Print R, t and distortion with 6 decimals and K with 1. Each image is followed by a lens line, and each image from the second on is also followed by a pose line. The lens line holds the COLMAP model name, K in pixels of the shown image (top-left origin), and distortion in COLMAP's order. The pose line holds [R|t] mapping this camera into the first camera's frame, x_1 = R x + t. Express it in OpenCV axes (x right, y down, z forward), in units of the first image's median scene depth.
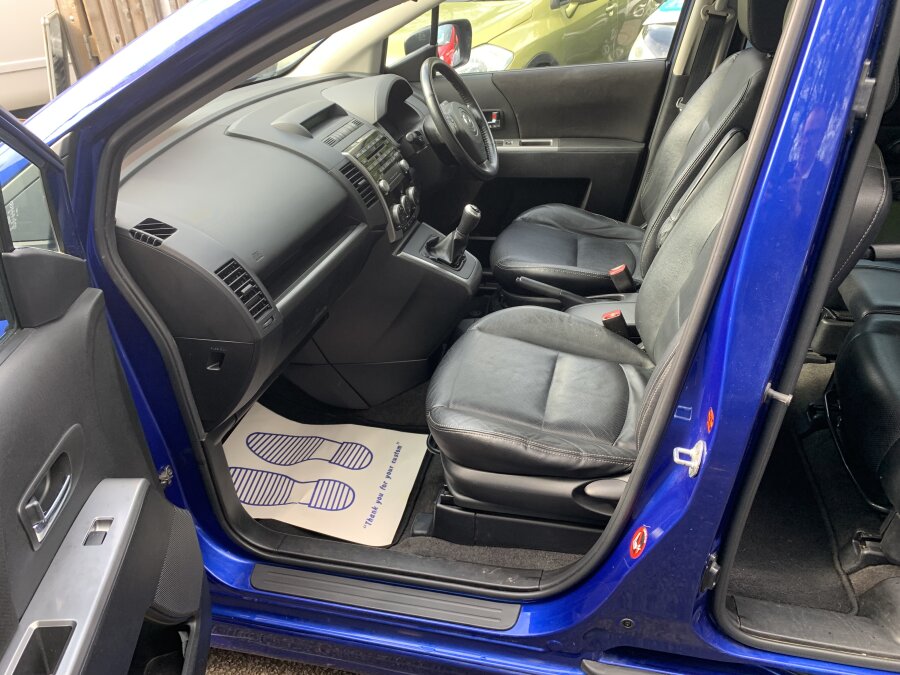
lens RADIAL K [[657.3, 0, 451.6], [0, 657.3, 343.1], [0, 0, 1]] dist [0.002369, -0.019734]
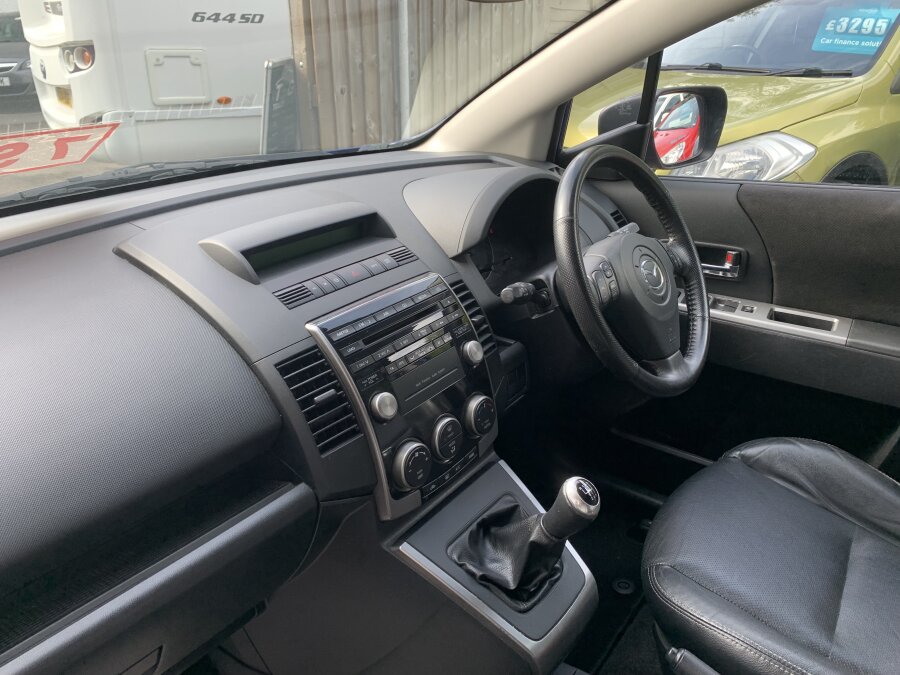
lens RADIAL K [[657.3, 0, 451.6], [0, 657.3, 343.1], [0, 0, 1]] dist [0.002369, -0.019734]
pose [[0.906944, 0.207375, -0.366672, 0.074675], [-0.240976, 0.969352, -0.047815, -0.205541], [0.345519, 0.131725, 0.929121, 0.443542]]
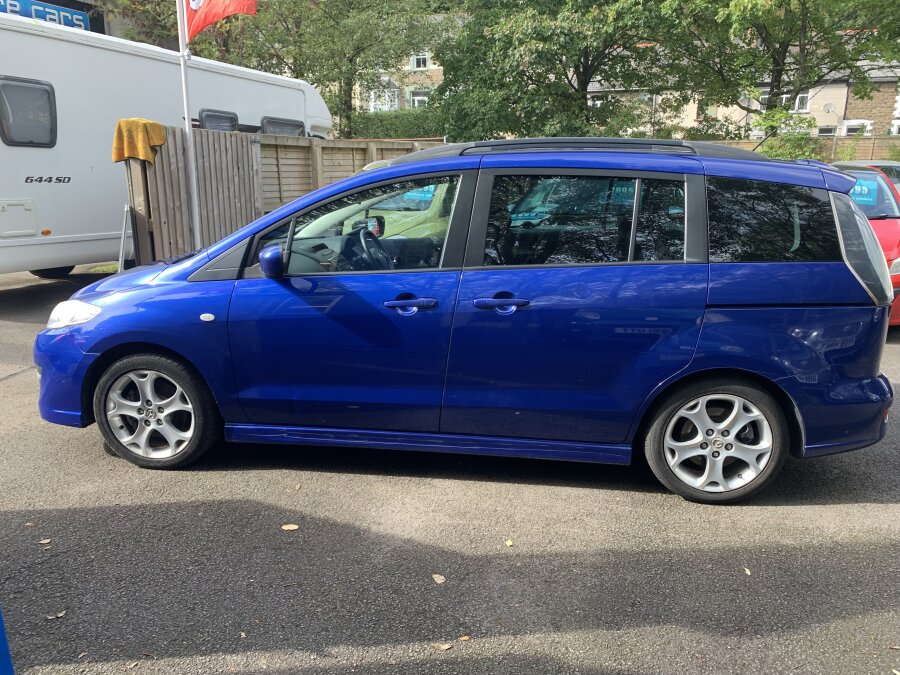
lens RADIAL K [[661.6, 0, 450.0], [0, 661.6, 337.5], [0, 0, 1]] dist [-0.001087, -0.085657]
pose [[0.993624, 0.019836, 0.110985, 0.011262], [0.013644, 0.956010, -0.293018, 0.514051], [-0.111915, 0.292664, 0.949644, -0.934575]]
